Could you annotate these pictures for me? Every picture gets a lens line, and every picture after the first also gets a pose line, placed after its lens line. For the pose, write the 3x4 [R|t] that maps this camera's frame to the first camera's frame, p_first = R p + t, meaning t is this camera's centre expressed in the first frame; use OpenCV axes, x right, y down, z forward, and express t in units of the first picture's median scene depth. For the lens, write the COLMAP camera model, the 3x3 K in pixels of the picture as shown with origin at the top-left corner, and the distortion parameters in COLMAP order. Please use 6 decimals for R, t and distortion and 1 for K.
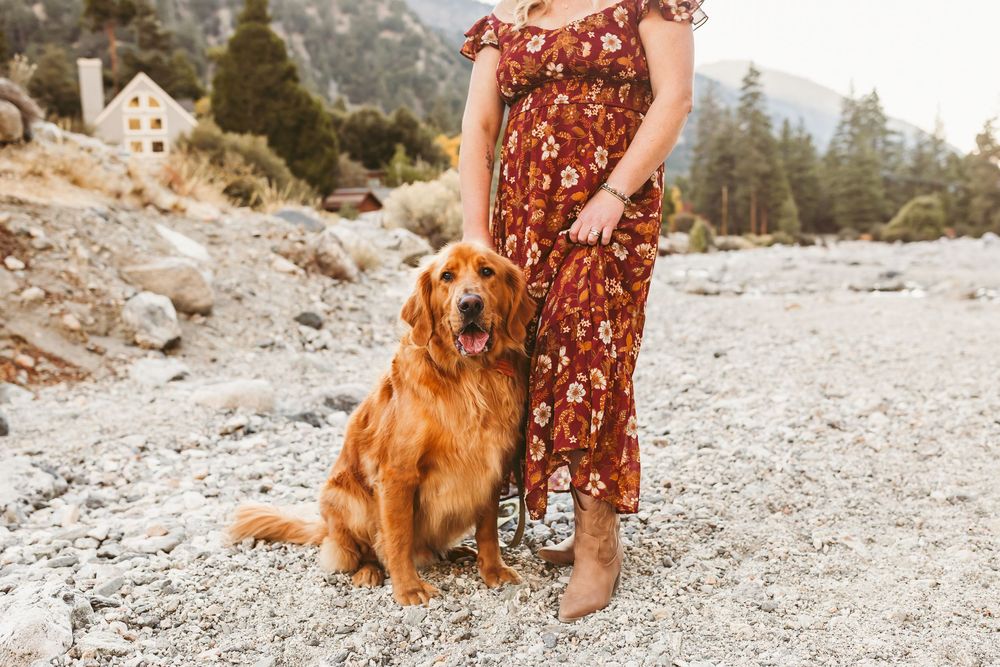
lens RADIAL K [[970.9, 0, 500.0], [0, 970.9, 333.5], [0, 0, 1]] dist [0.007680, 0.000138]
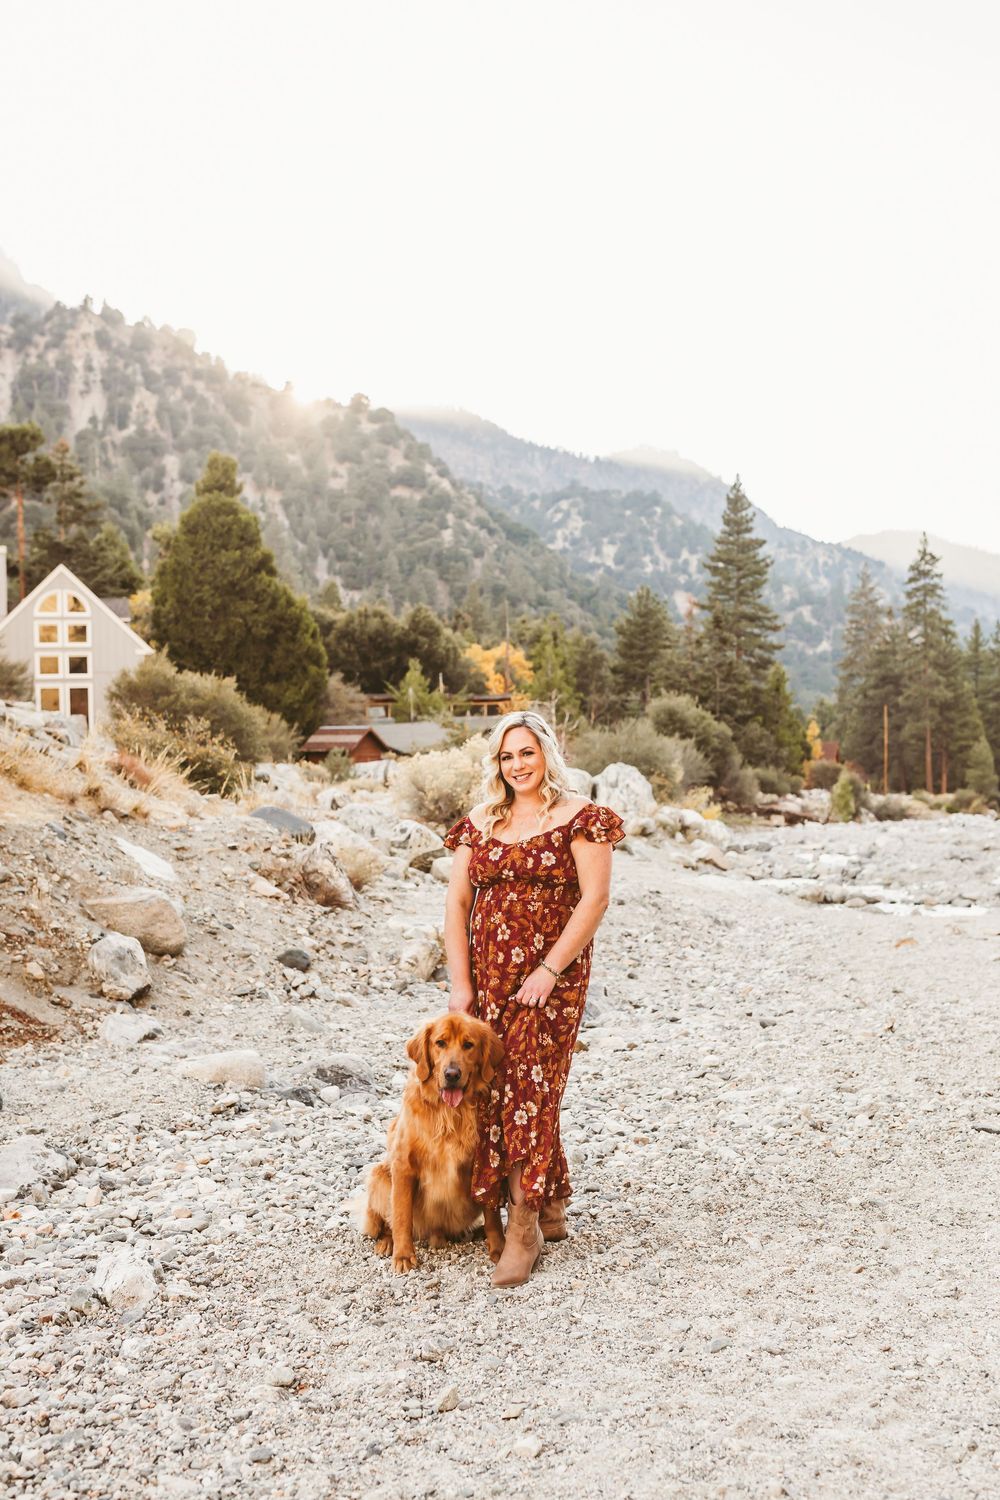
lens RADIAL K [[1456.4, 0, 500.0], [0, 1456.4, 750.0], [0, 0, 1]] dist [0.007680, 0.000138]
pose [[0.999006, 0.014880, -0.042010, 0.034398], [-0.019708, 0.992939, -0.116980, -0.057210], [0.039972, 0.117691, 0.992245, -0.296759]]
